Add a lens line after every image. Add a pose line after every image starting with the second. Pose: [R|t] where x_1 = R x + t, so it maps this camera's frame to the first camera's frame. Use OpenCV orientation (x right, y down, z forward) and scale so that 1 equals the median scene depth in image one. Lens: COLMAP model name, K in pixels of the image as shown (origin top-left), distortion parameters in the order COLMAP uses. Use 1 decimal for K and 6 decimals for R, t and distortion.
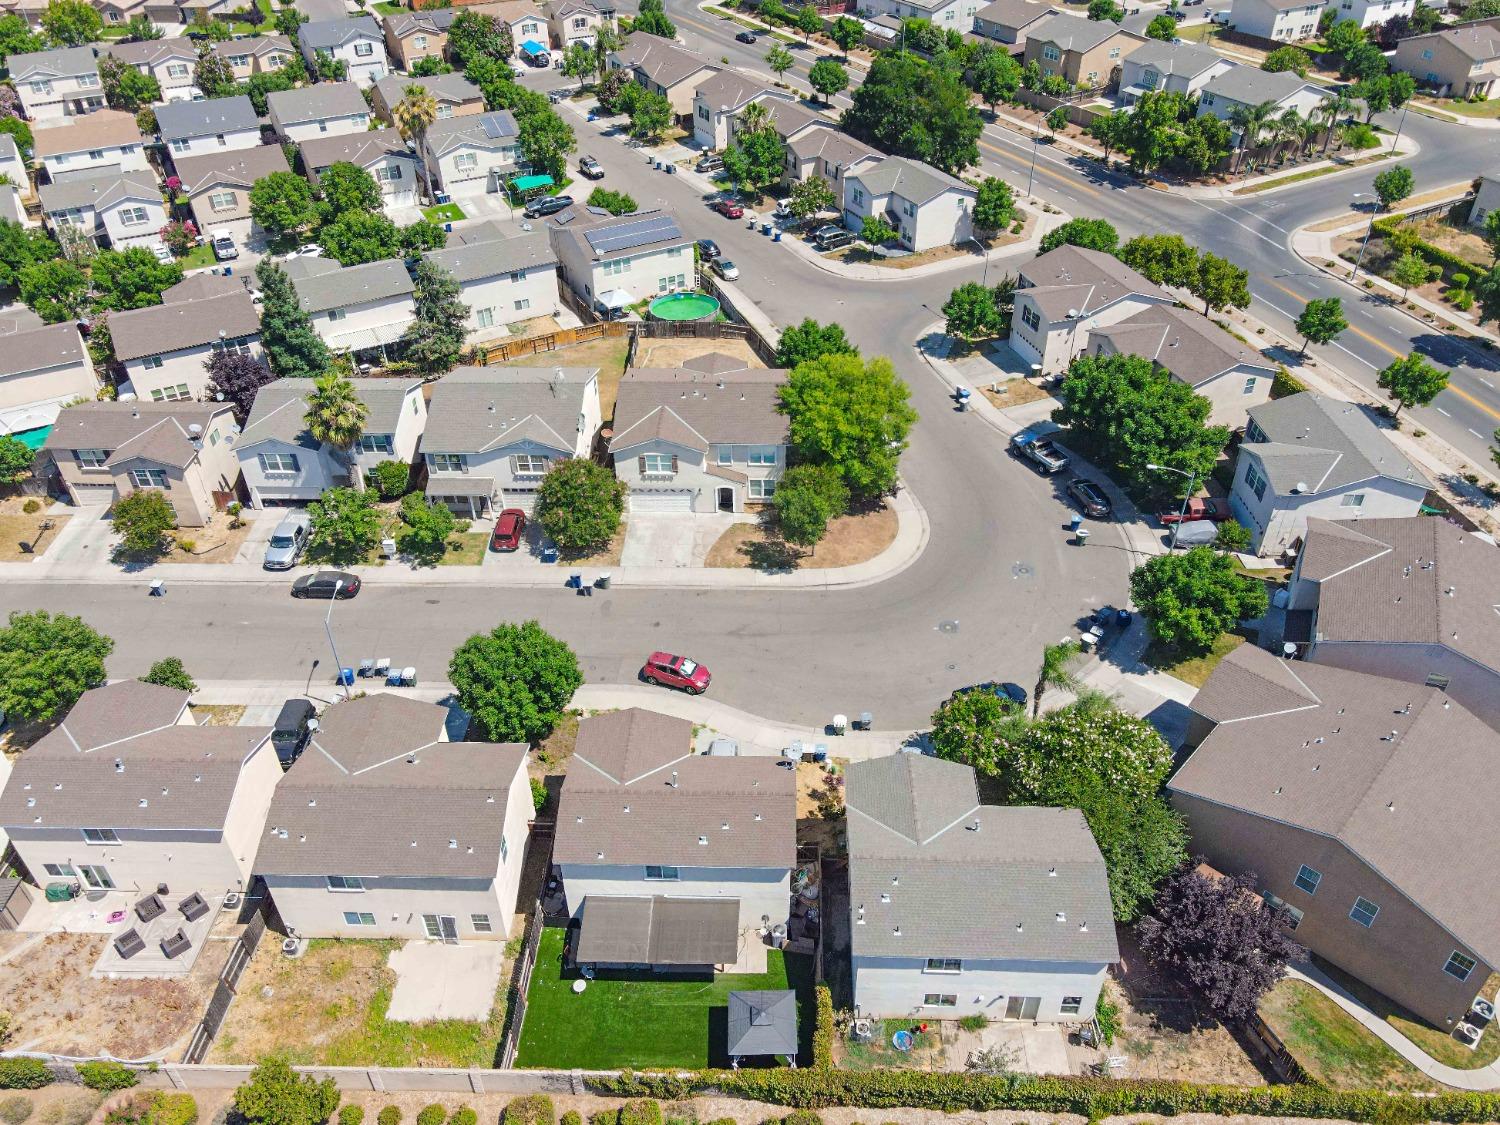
lens RADIAL K [[1134.9, 0, 750.0], [0, 1134.9, 562.5], [0, 0, 1]] dist [-0.002077, 0.042519]
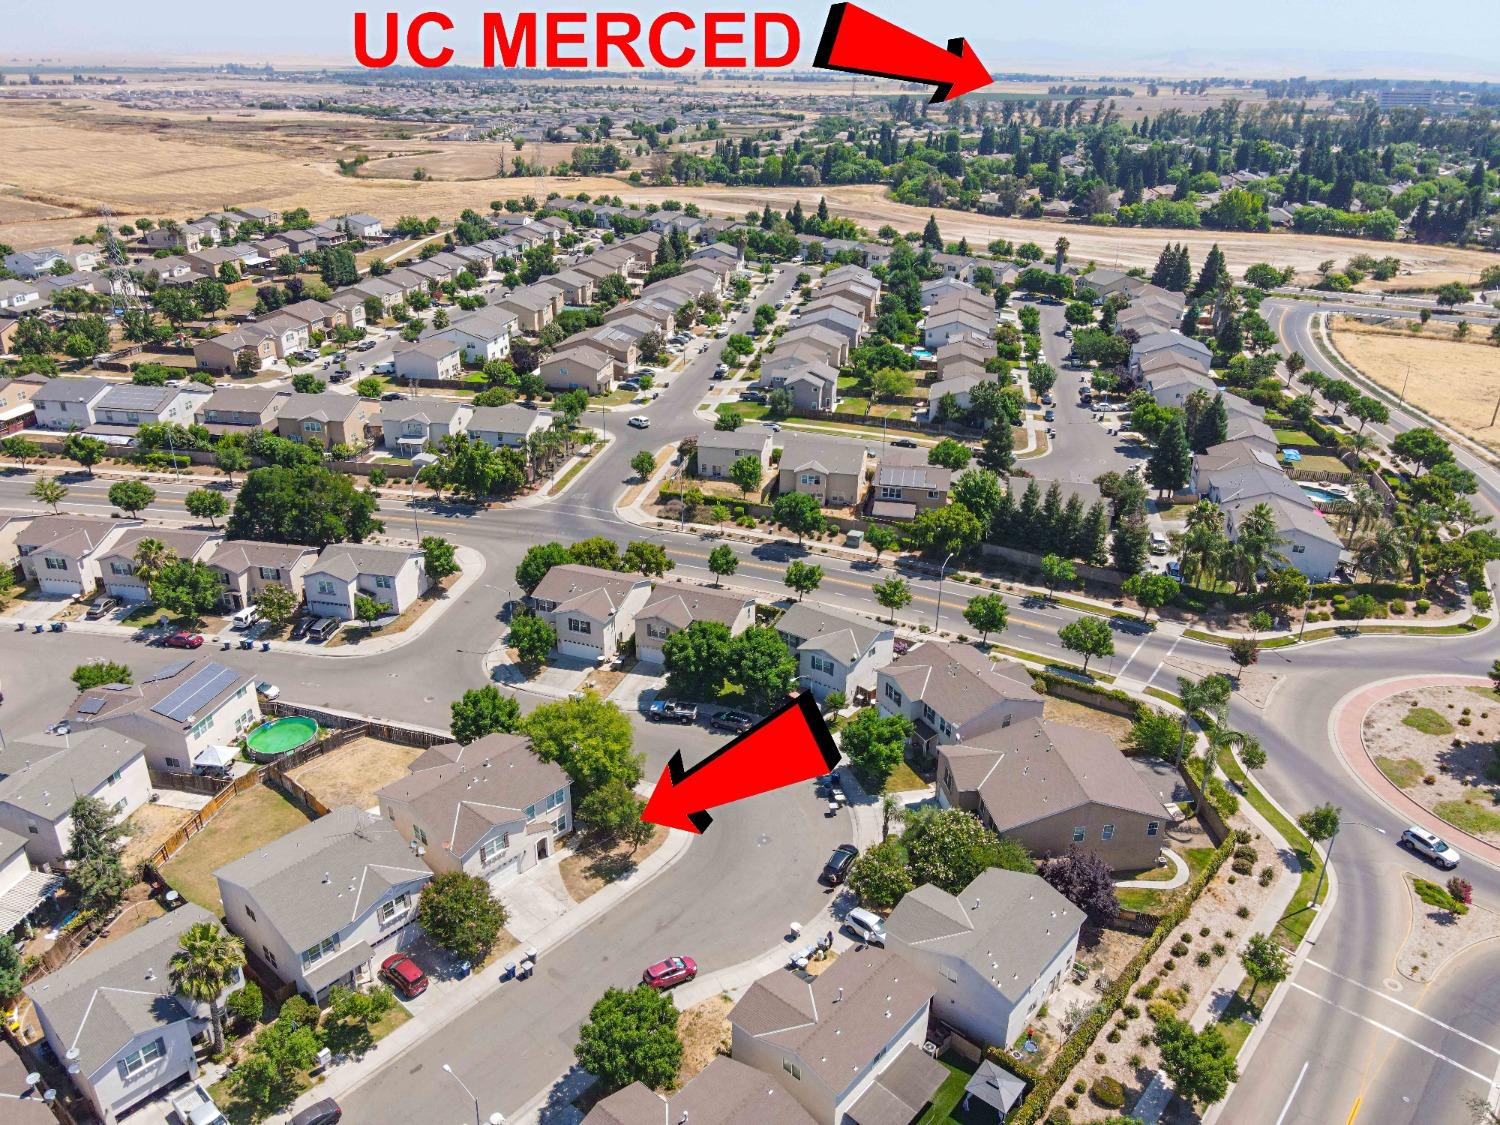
lens RADIAL K [[1110.1, 0, 750.9], [0, 1110.1, 559.4], [0, 0, 1]] dist [0.009887, 0.006753]
pose [[0.632045, -0.302279, 0.713545, -0.487015], [0.457592, 0.888694, -0.028848, -0.150492], [-0.625403, 0.344746, 0.700015, -0.031800]]
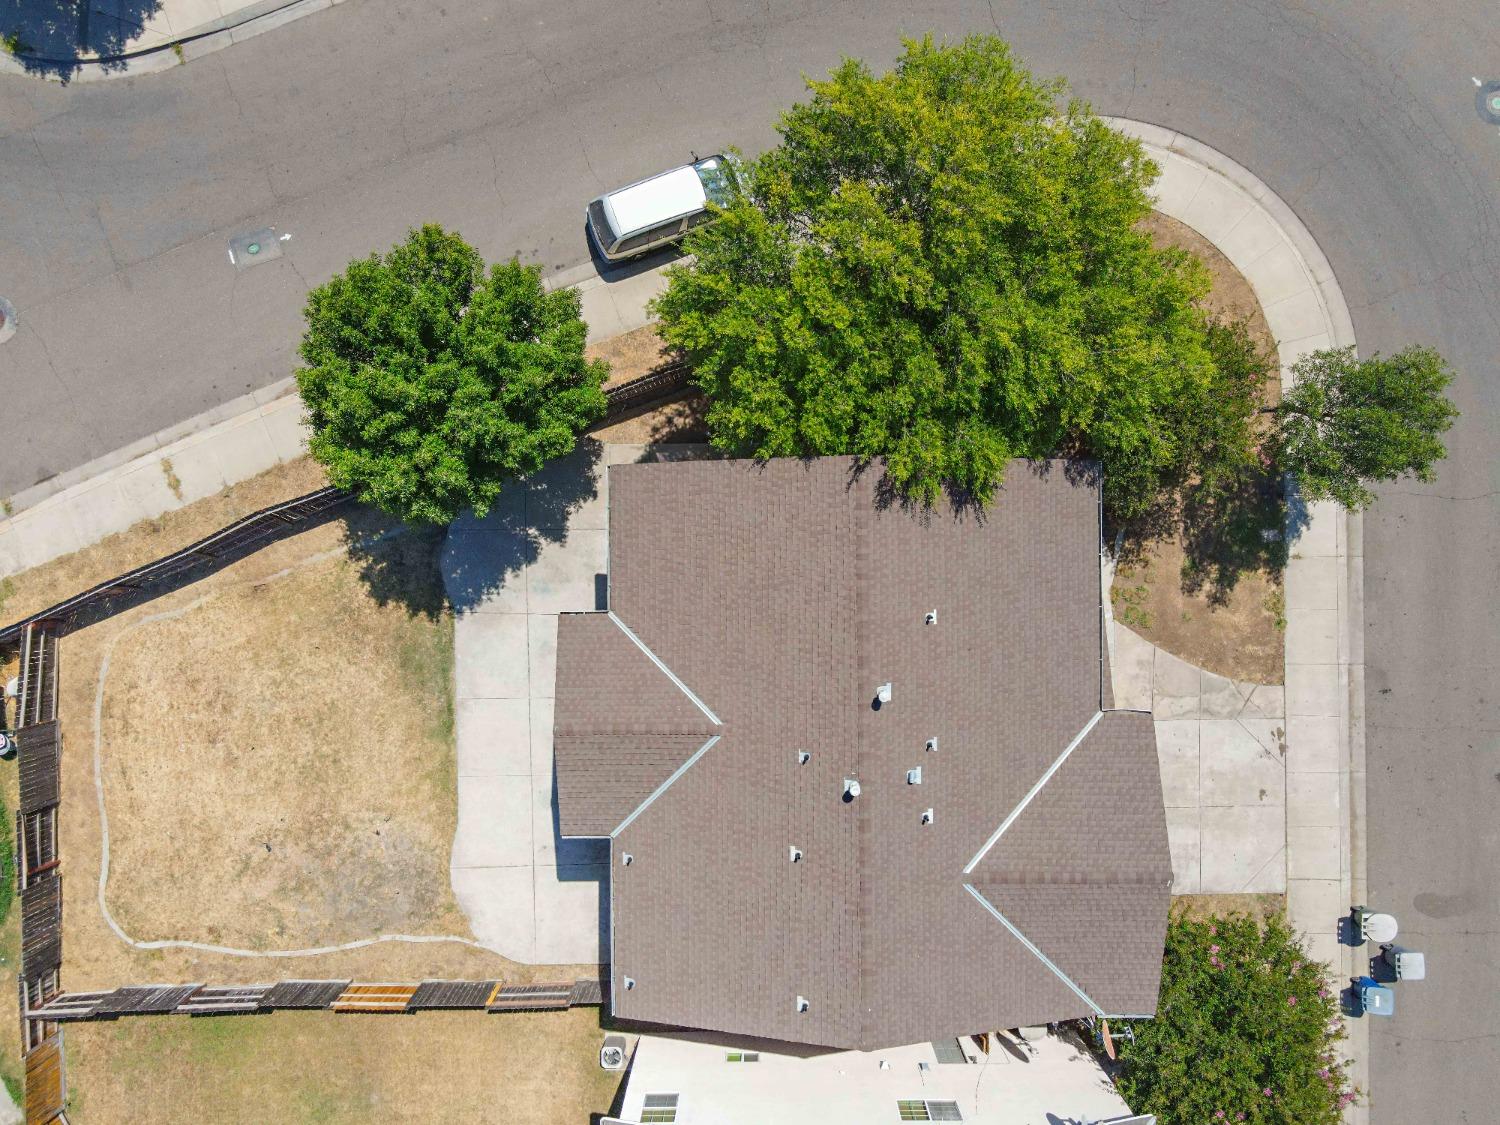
lens RADIAL K [[1110.1, 0, 750.9], [0, 1110.1, 559.4], [0, 0, 1]] dist [0.009887, 0.006753]
pose [[-0.041582, -0.999131, 0.002769, 0.007952], [0.617624, -0.023526, 0.786121, -0.320618], [-0.785373, 0.034399, 0.618066, 0.684201]]
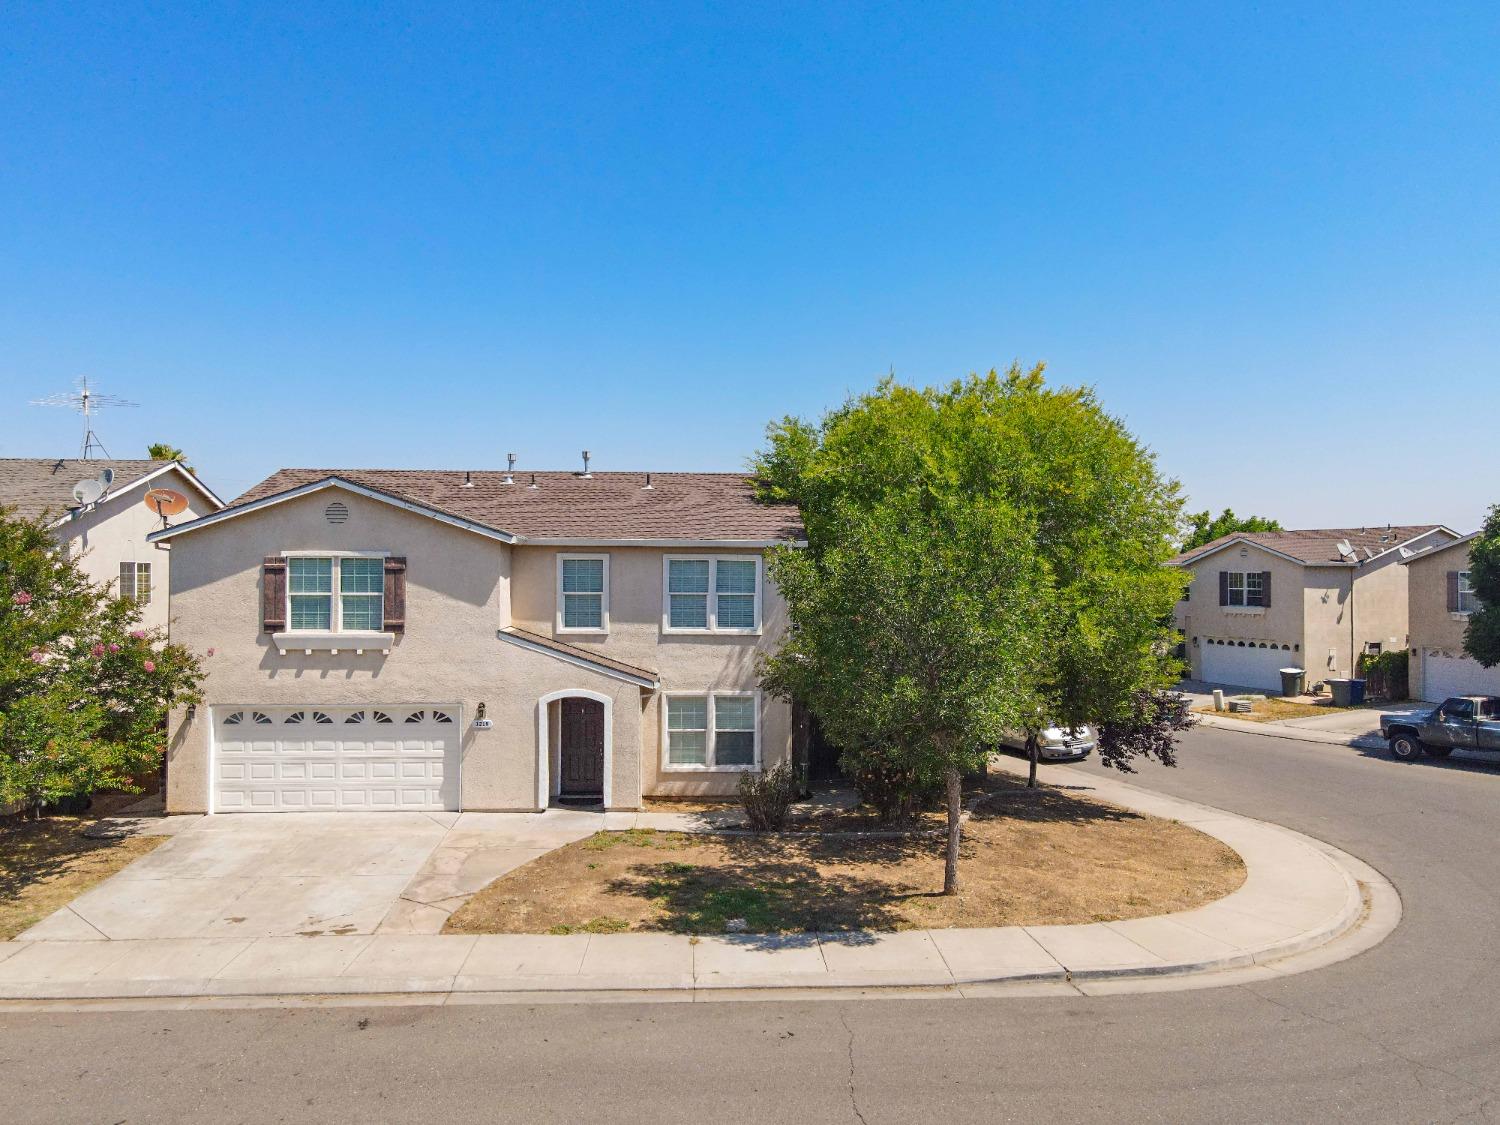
lens RADIAL K [[1110.1, 0, 750.9], [0, 1110.1, 559.4], [0, 0, 1]] dist [0.009887, 0.006753]
pose [[0.996881, 0.013460, 0.077760, -0.001109], [0.037172, 0.789104, -0.613134, 0.057377], [-0.069614, 0.614112, 0.786142, 0.604779]]
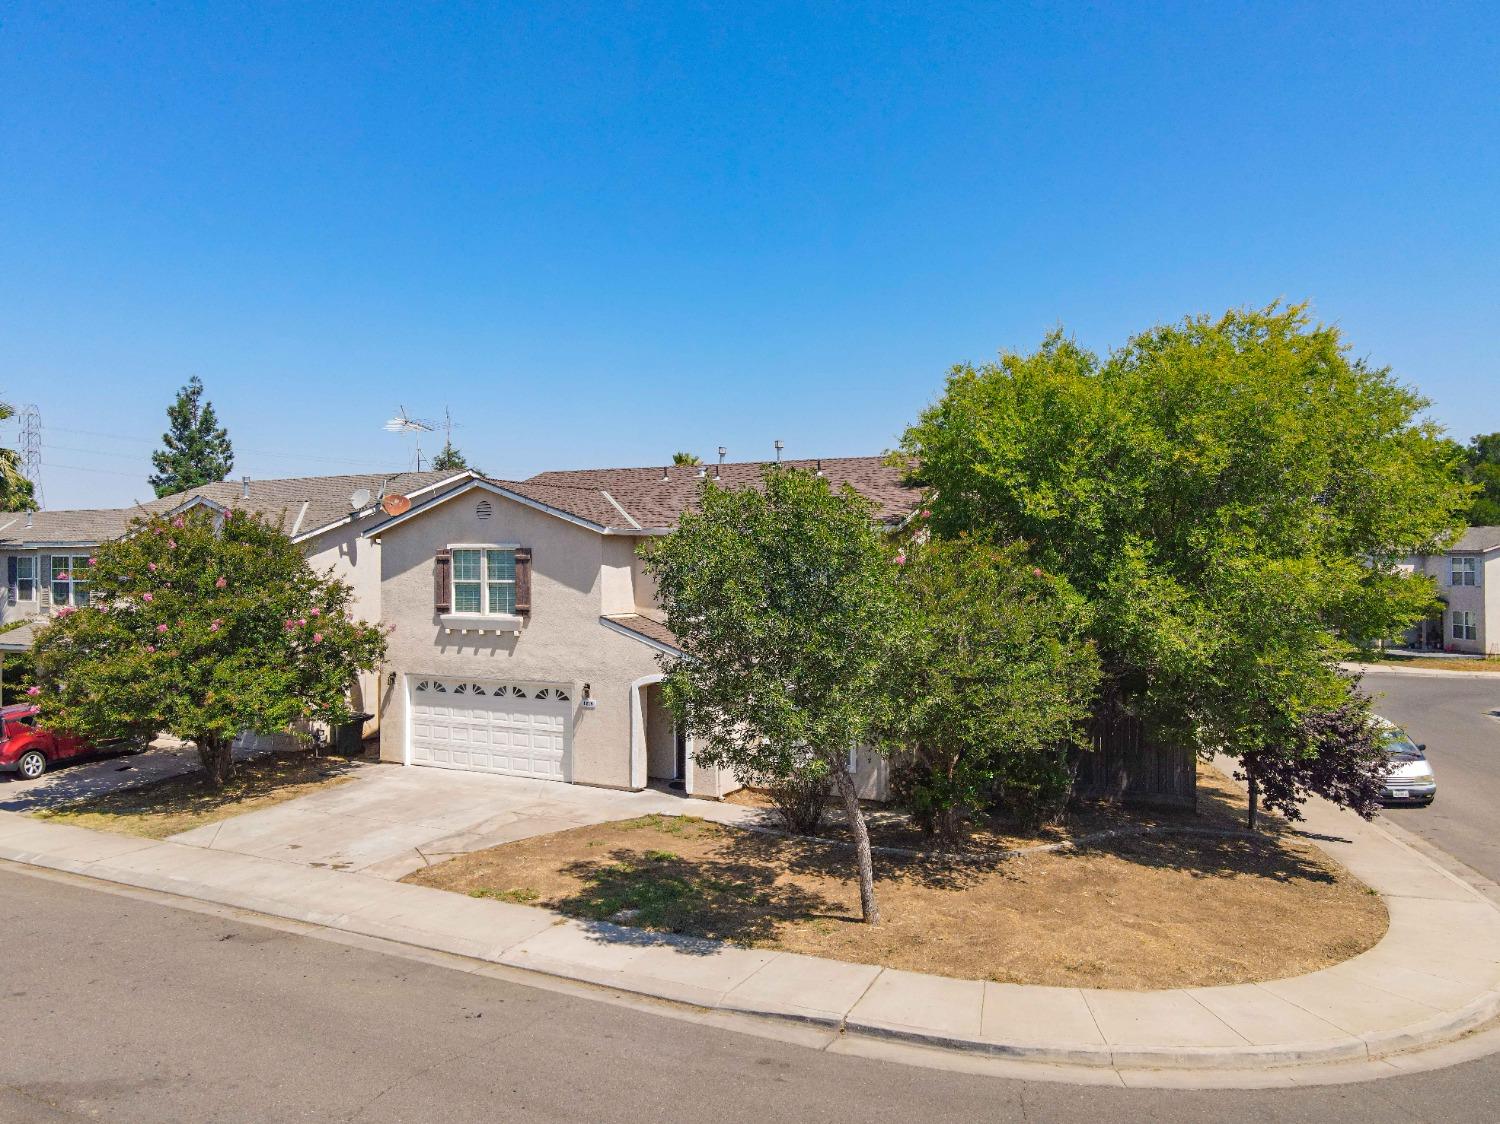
lens RADIAL K [[1134.8, 0, 743.2], [0, 1134.8, 562.0], [0, 0, 1]] dist [0.006312, 0.003213]
pose [[0.894012, 0.007599, -0.447979, 0.094998], [-0.277222, 0.794867, -0.539755, 0.043684], [0.351982, 0.606736, 0.712727, 0.622672]]
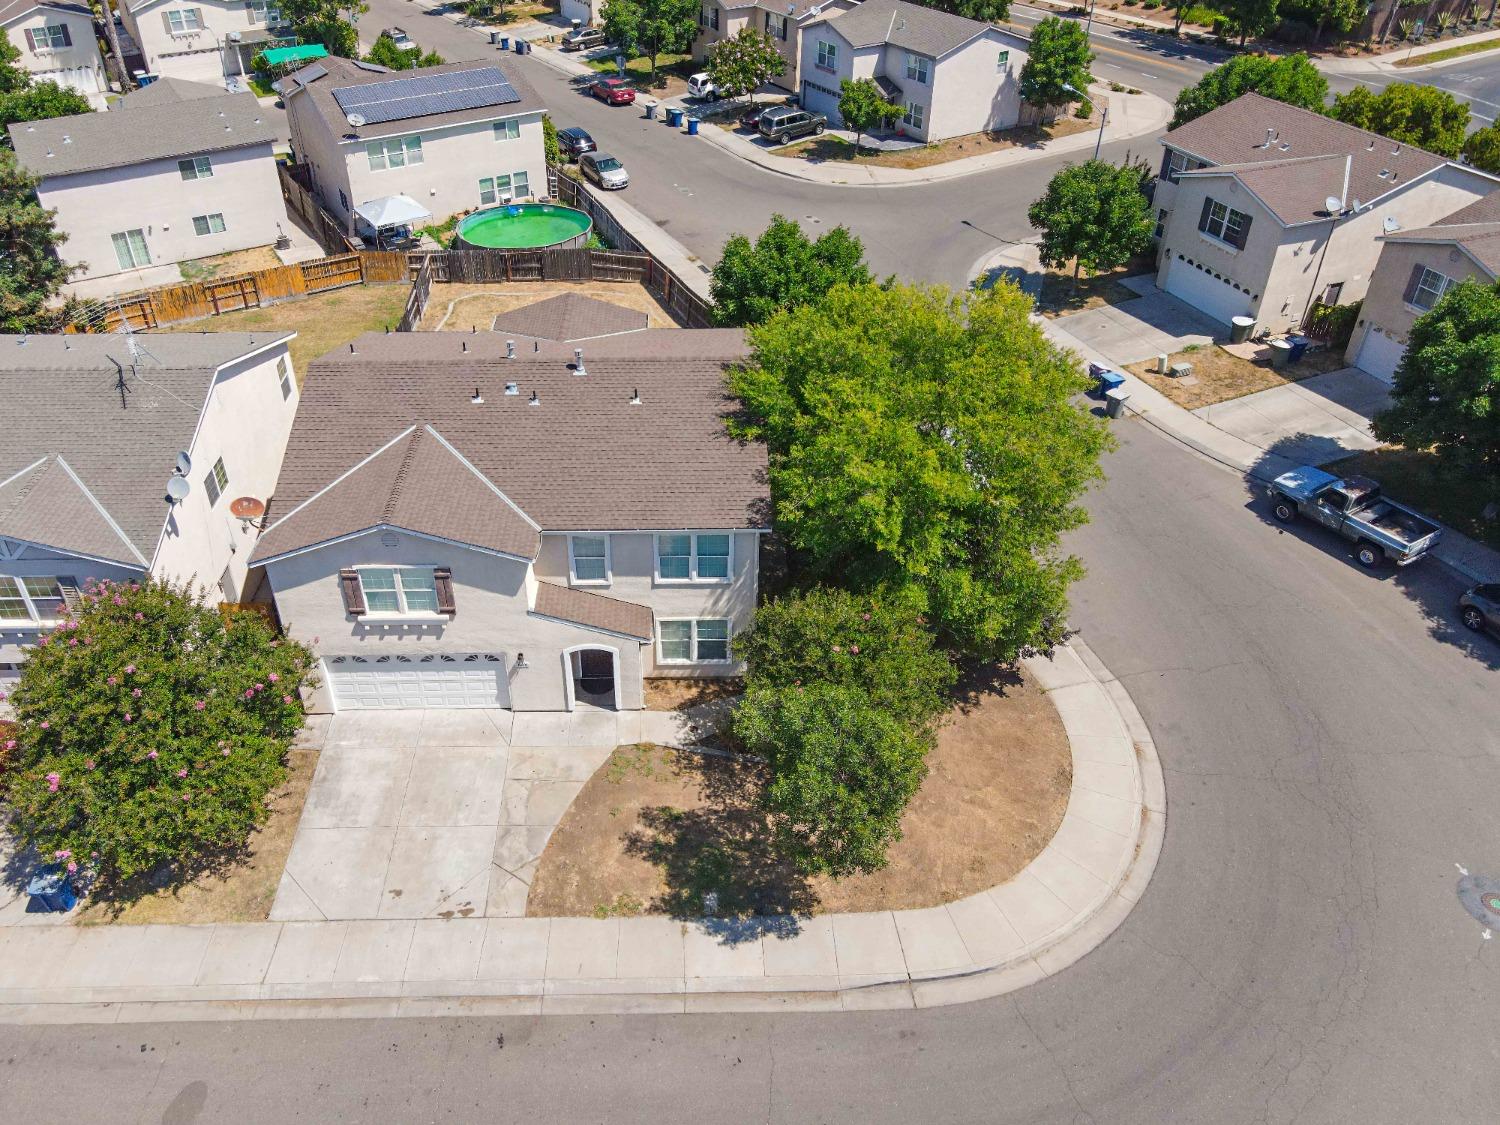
lens RADIAL K [[1133.5, 0, 689.0], [0, 1133.5, 484.0], [0, 0, 1]] dist [0.010430, 0.004935]
pose [[0.999244, -0.020782, 0.032854, -0.001460], [0.022777, 0.997844, -0.061554, -0.075045], [-0.031504, 0.062256, 0.997563, 0.503343]]
